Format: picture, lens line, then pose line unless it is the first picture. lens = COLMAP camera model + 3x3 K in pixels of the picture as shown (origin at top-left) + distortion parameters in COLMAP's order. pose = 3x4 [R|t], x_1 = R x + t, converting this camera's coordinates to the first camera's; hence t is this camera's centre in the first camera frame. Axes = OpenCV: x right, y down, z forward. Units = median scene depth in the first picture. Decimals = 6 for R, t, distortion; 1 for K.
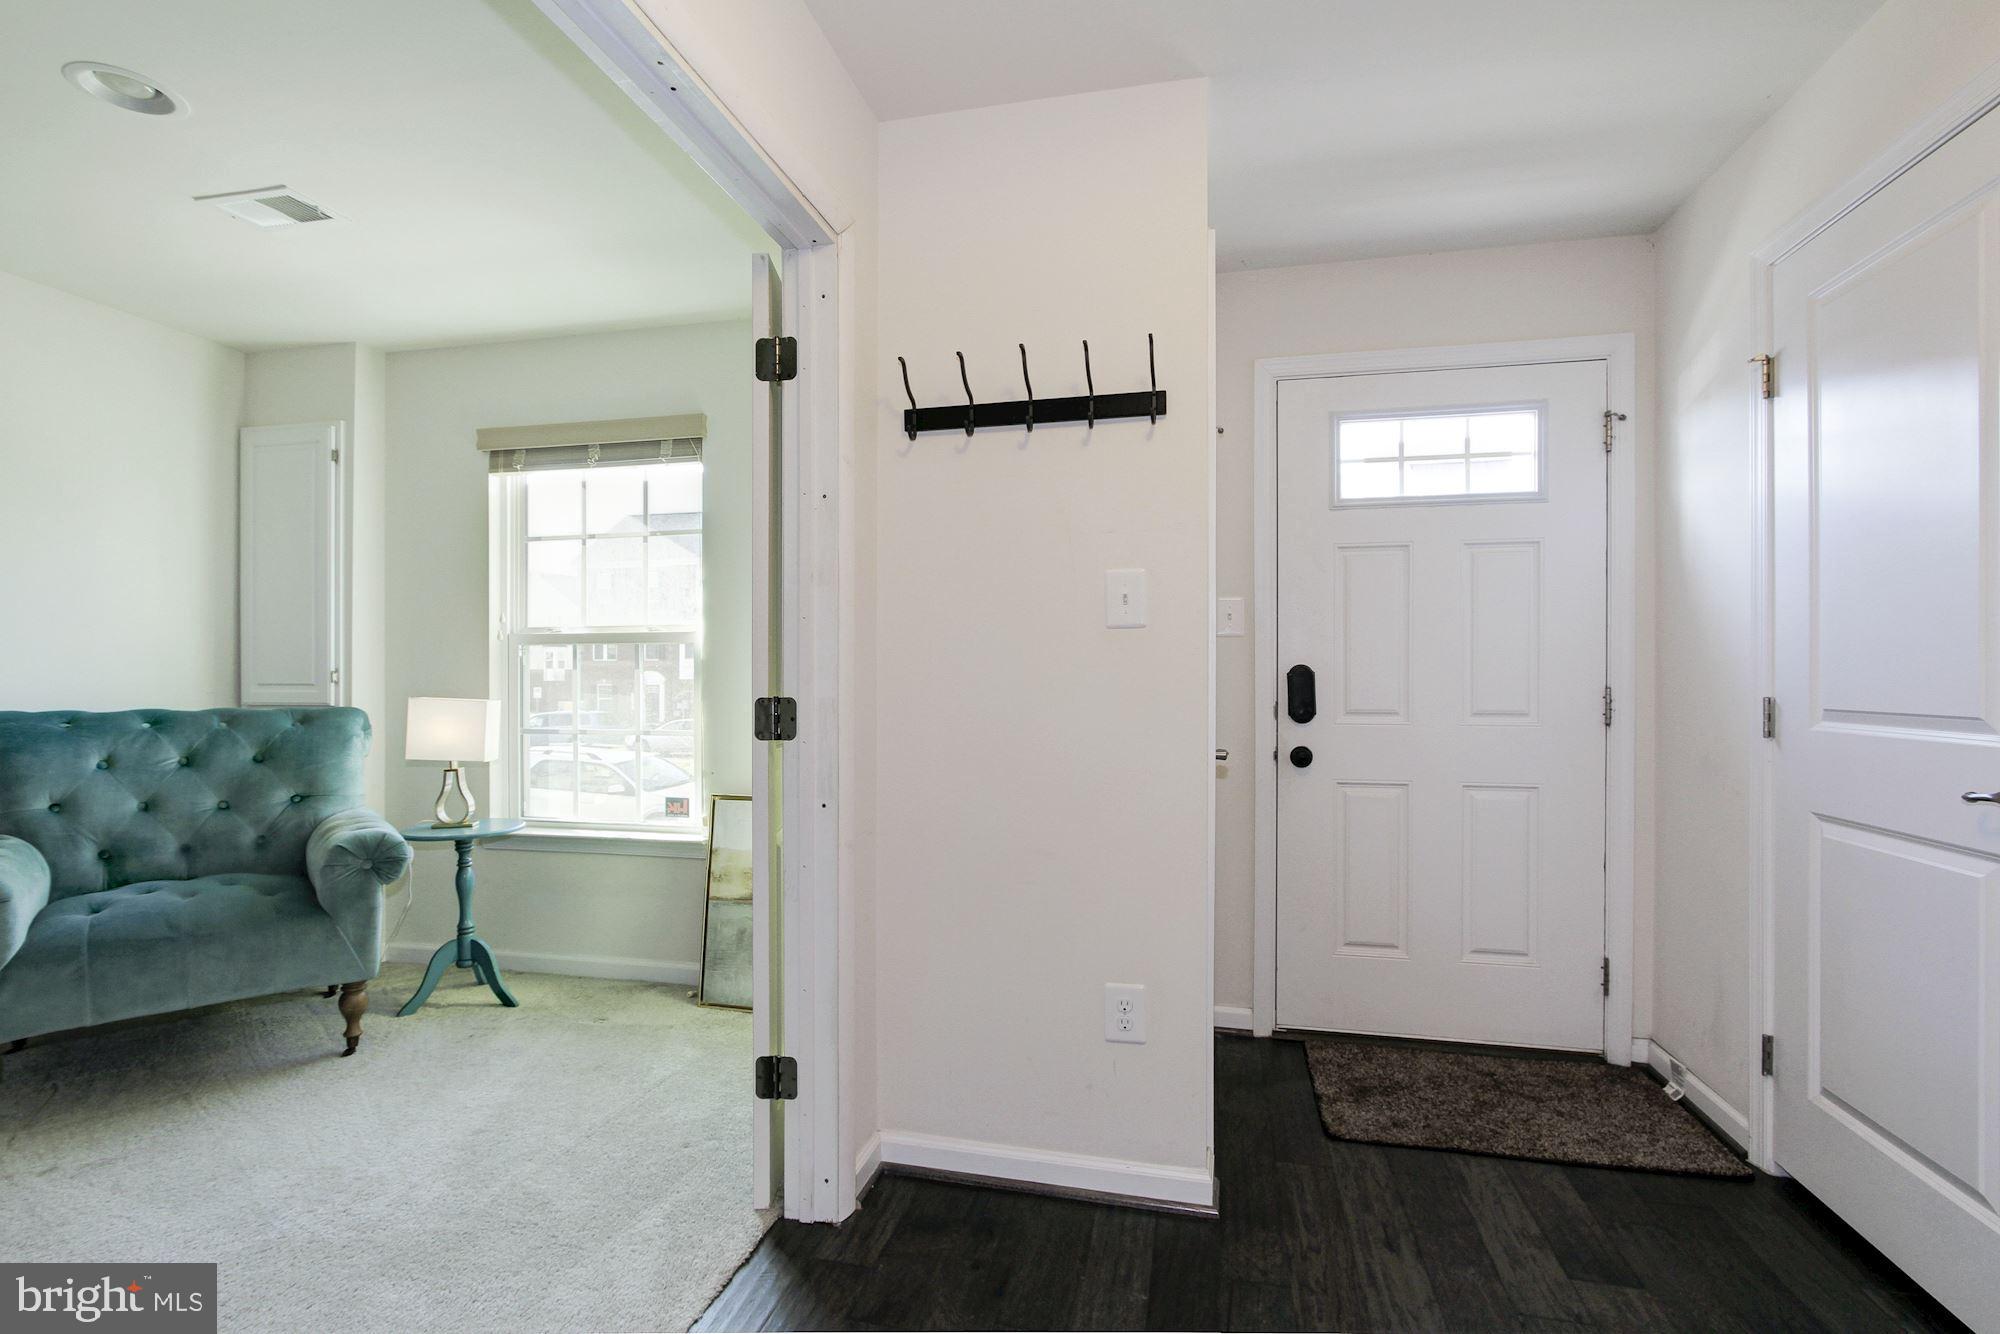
lens RADIAL K [[955.0, 0, 992.7], [0, 955.0, 676.3], [0, 0, 1]] dist [-0.001760, 0.000685]
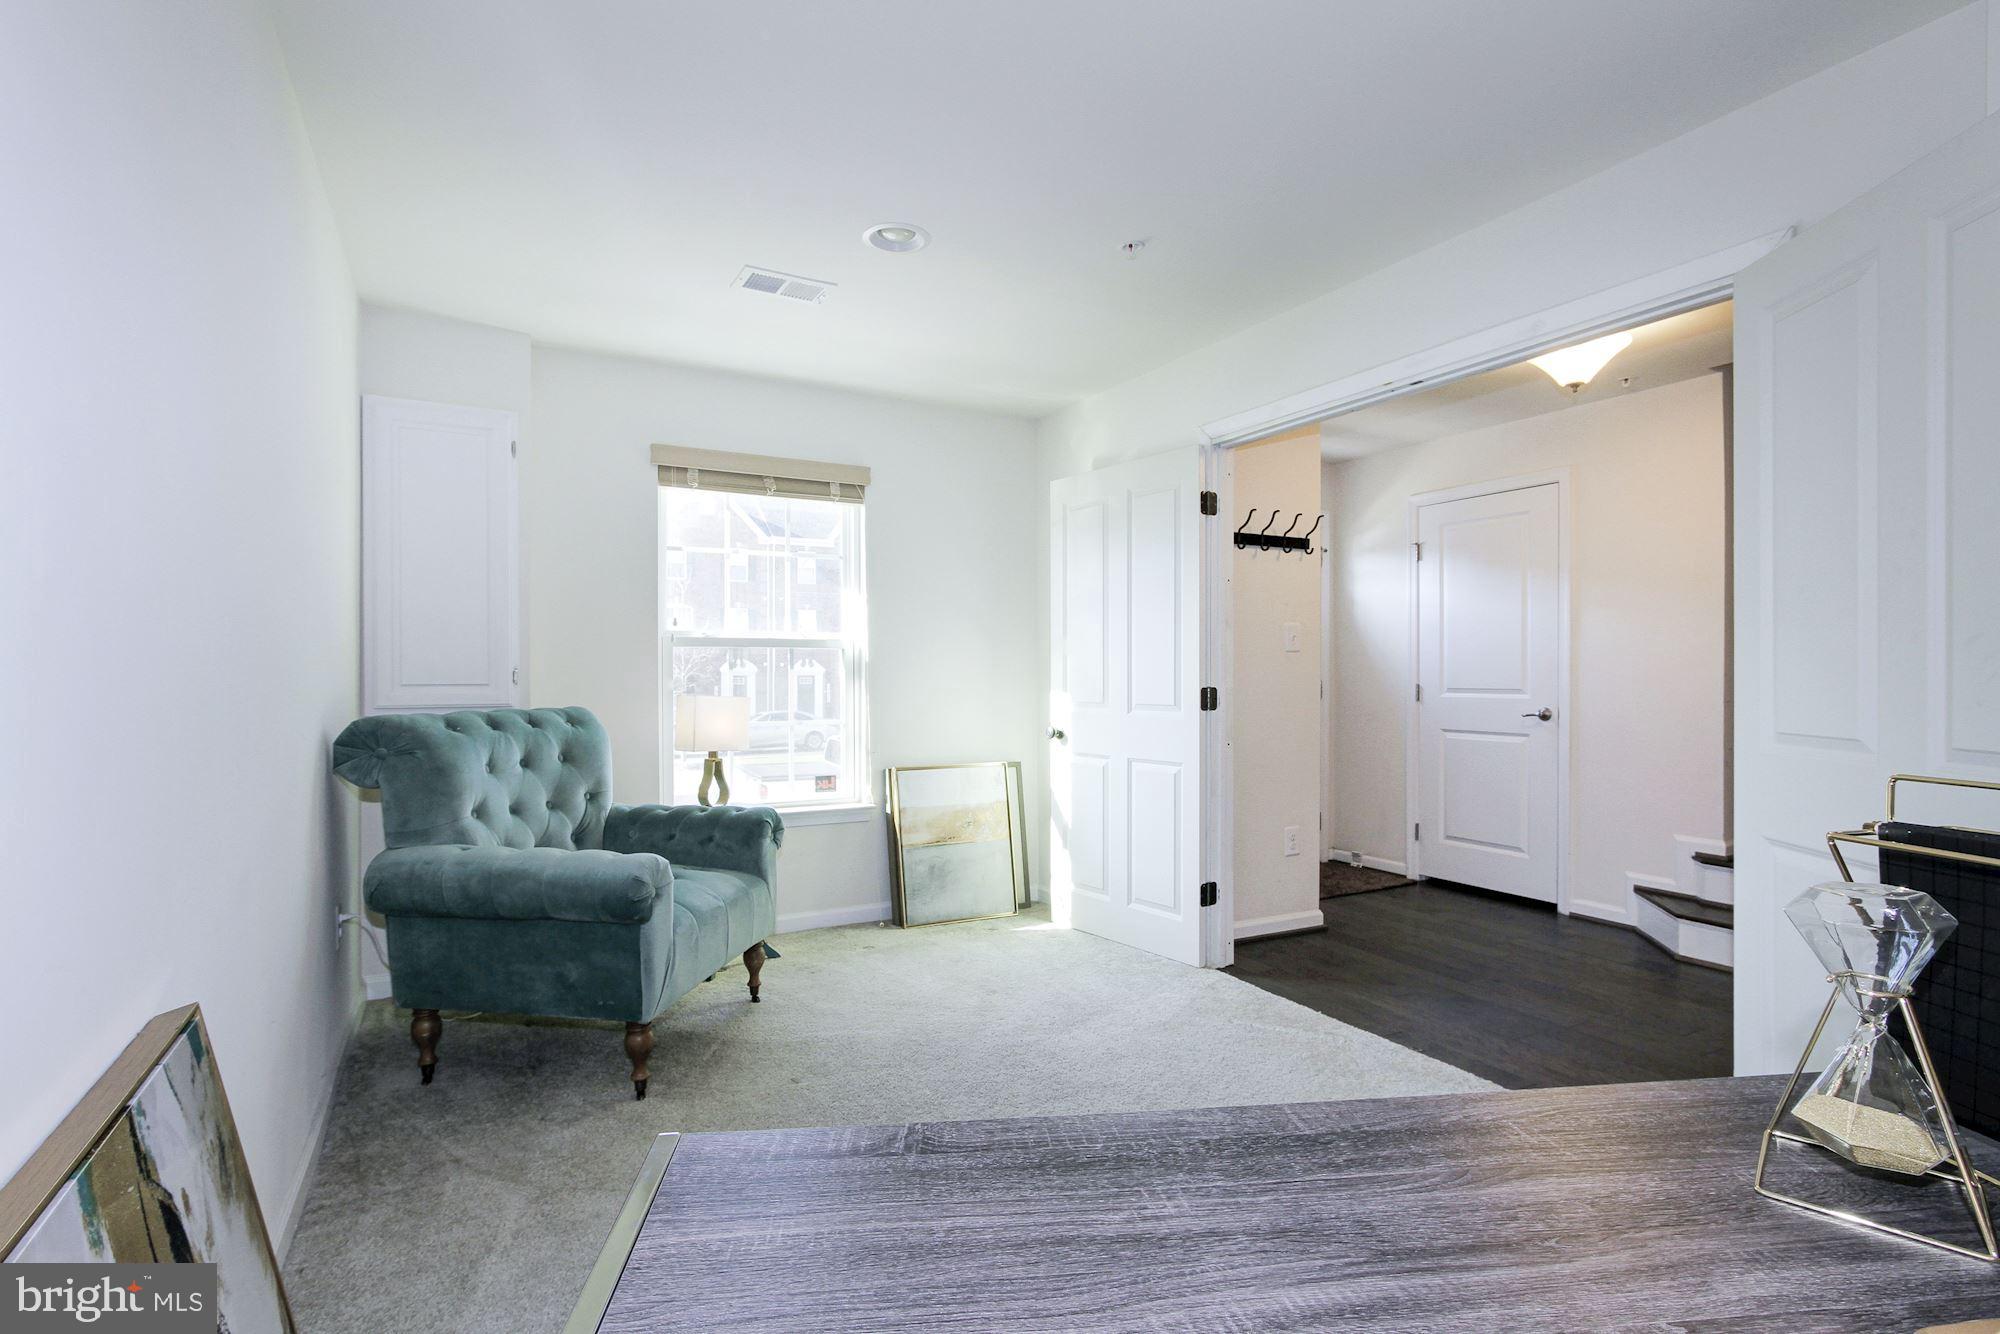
lens RADIAL K [[947.5, 0, 985.3], [0, 947.5, 675.3], [0, 0, 1]] dist [-0.012983, 0.006209]
pose [[0.742916, 0.000930, 0.669385, -1.105276], [0.003055, 0.999984, -0.004780, 0.006250], [-0.669378, 0.005596, 0.742901, -0.034329]]
